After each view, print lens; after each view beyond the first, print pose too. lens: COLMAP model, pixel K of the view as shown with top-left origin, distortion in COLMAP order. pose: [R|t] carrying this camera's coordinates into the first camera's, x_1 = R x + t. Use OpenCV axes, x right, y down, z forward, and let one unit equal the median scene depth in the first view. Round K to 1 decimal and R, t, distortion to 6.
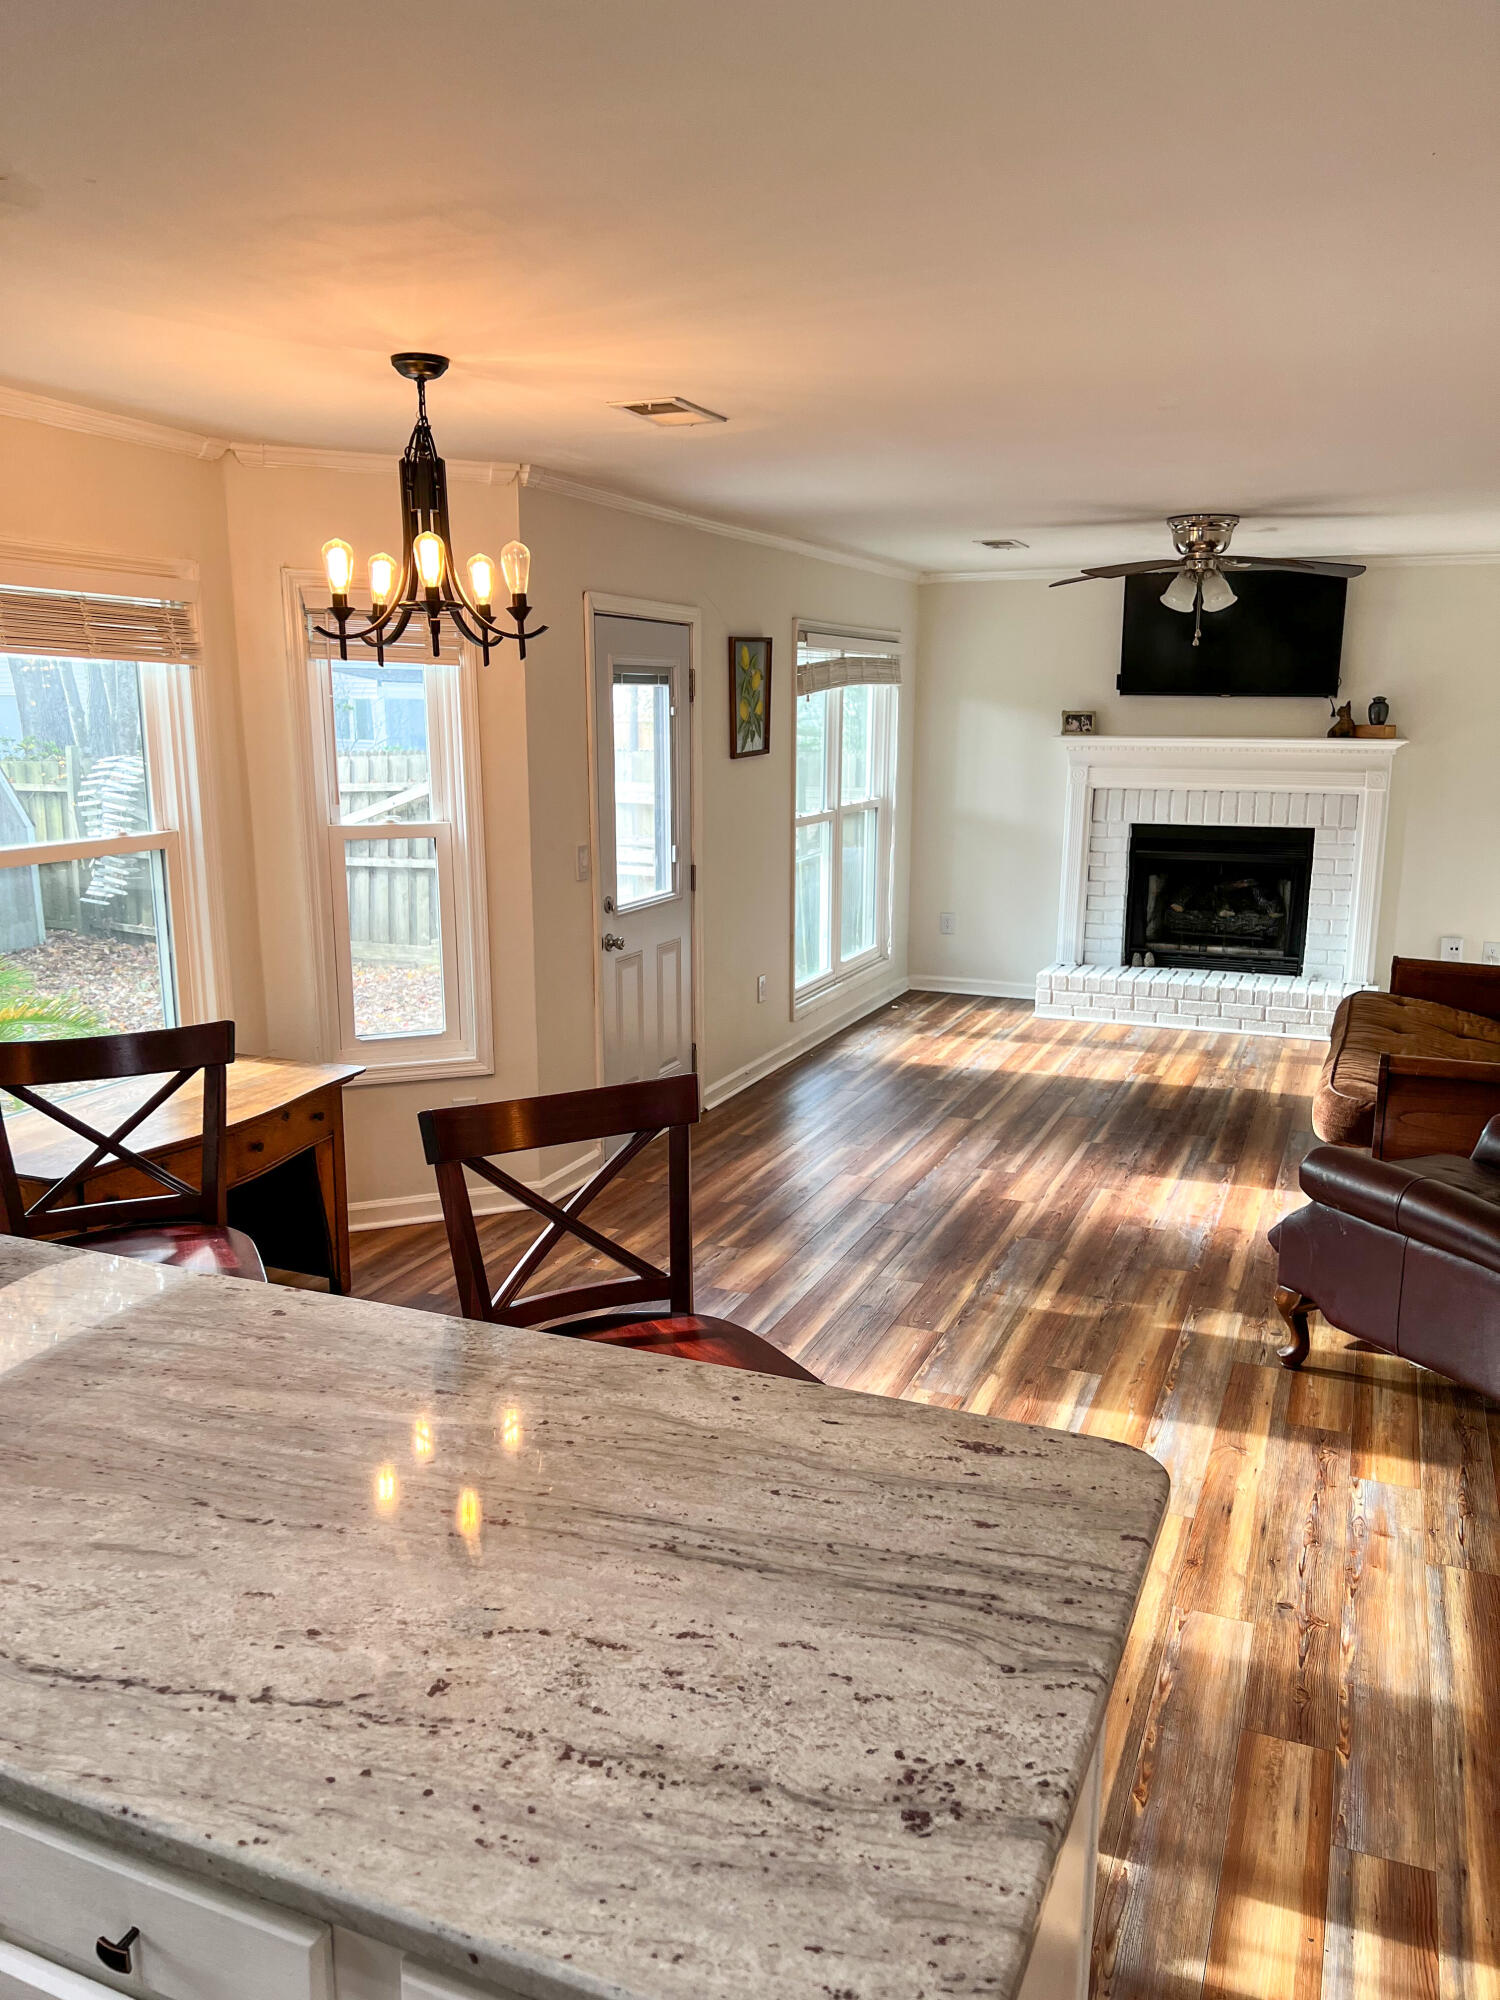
lens RADIAL K [[1507.5, 0, 746.9], [0, 1507.5, 1002.9], [0, 0, 1]] dist [0.054842, -0.003963]
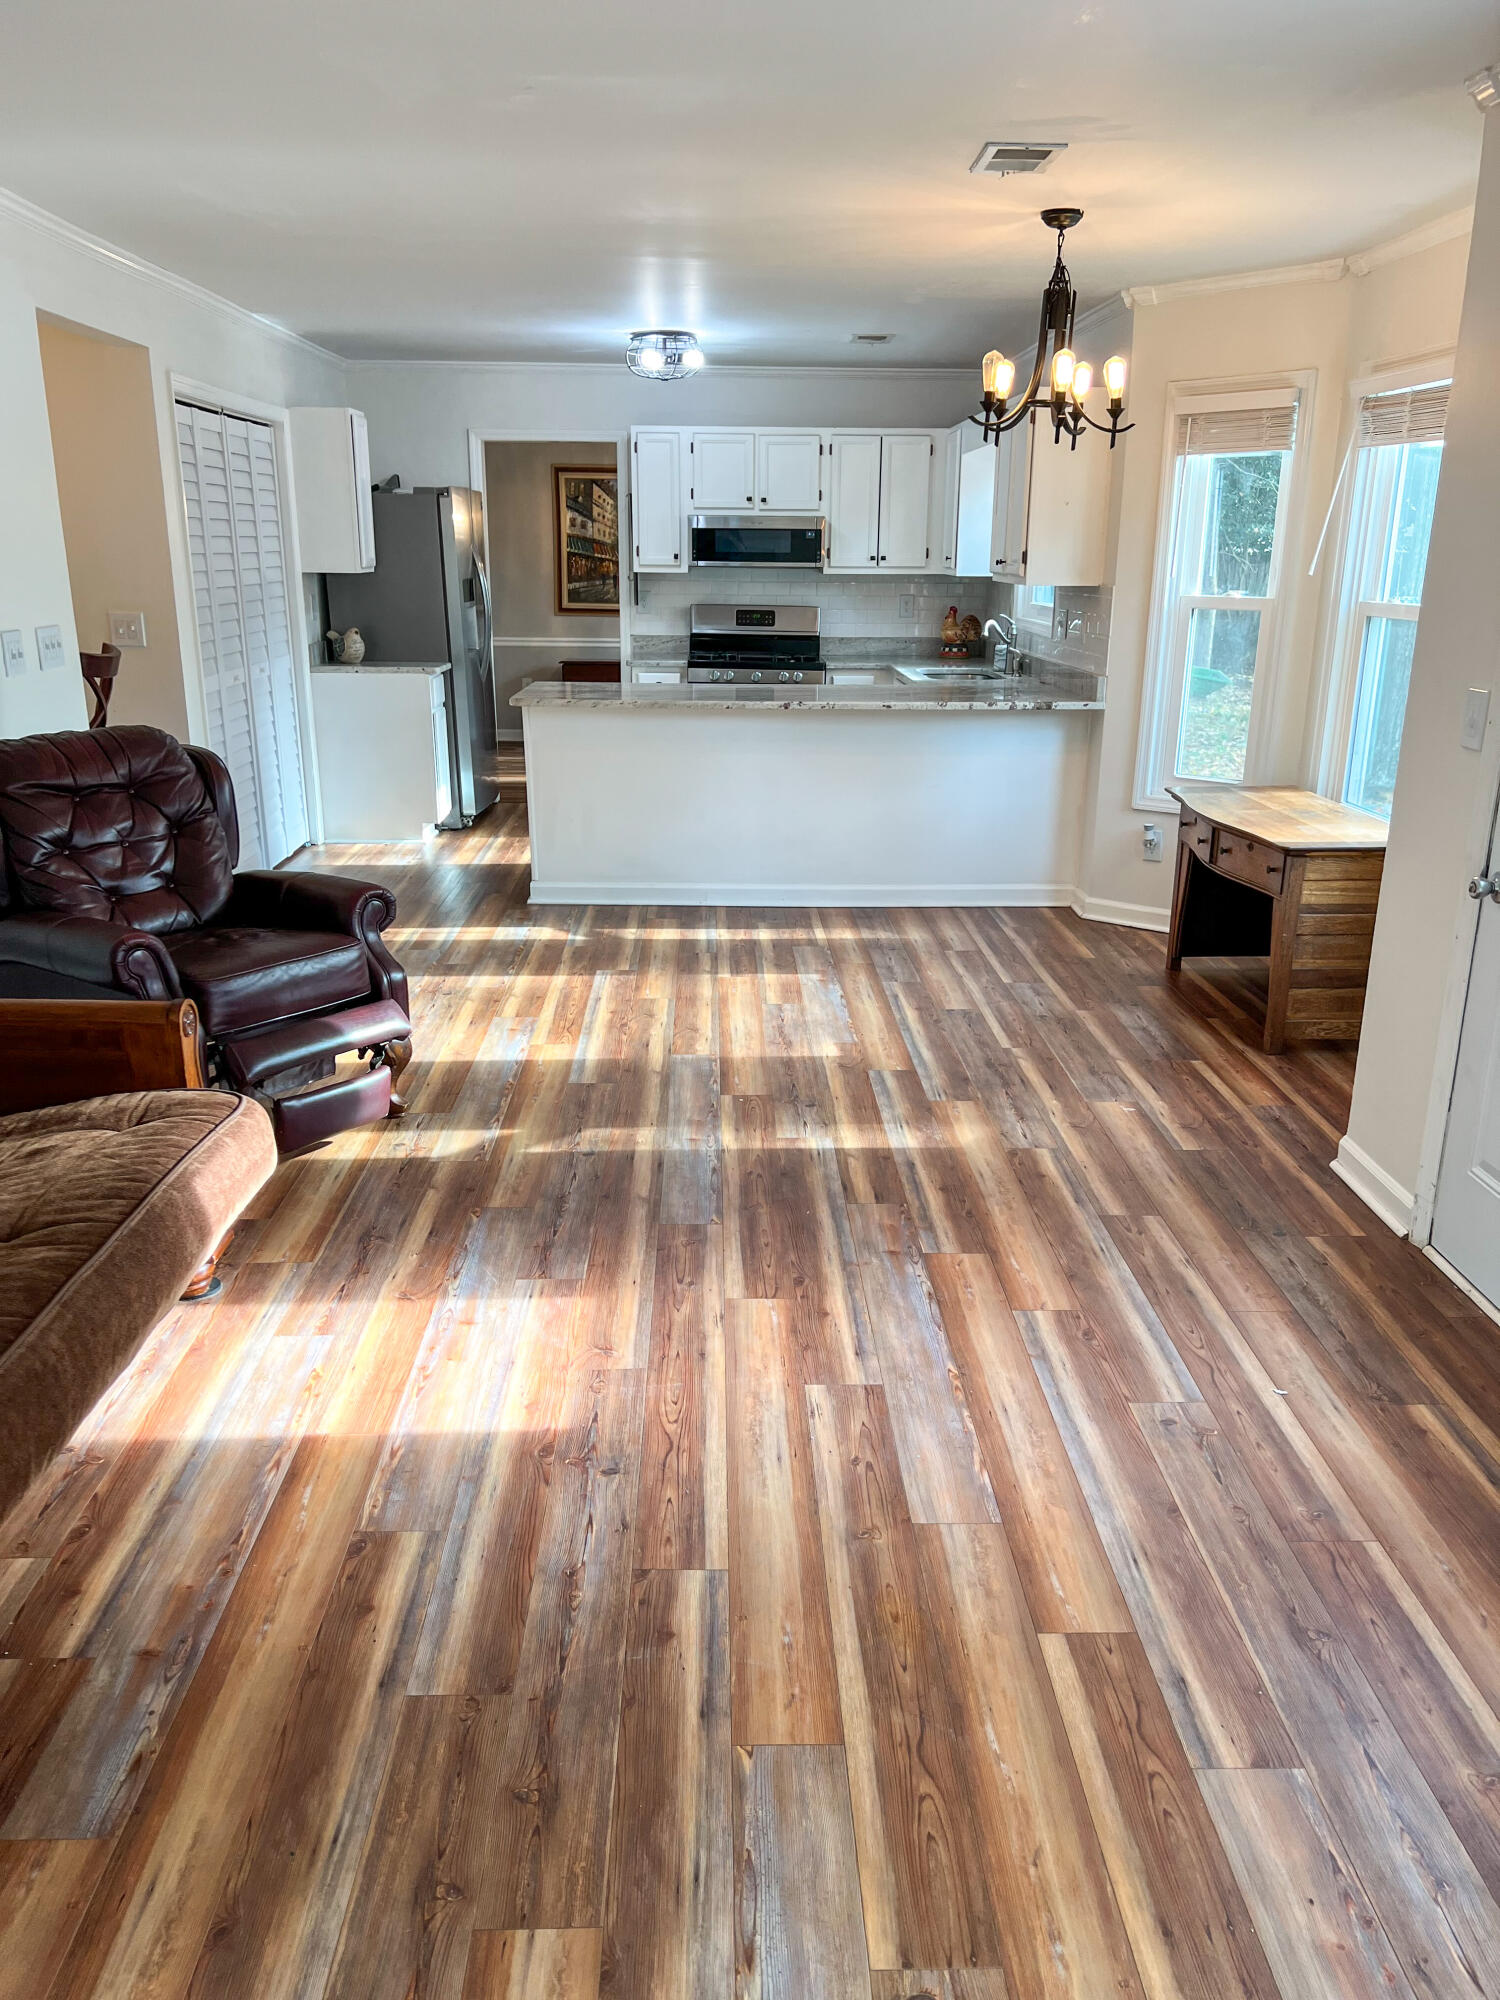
lens RADIAL K [[1507.5, 0, 750.4], [0, 1507.5, 998.7], [0, 0, 1]] dist [0.054842, -0.003963]
pose [[-0.913001, 0.099547, -0.395626, 0.411031], [-0.098510, 0.887279, 0.450590, -0.246739], [0.395886, 0.450362, -0.800280, 1.441618]]
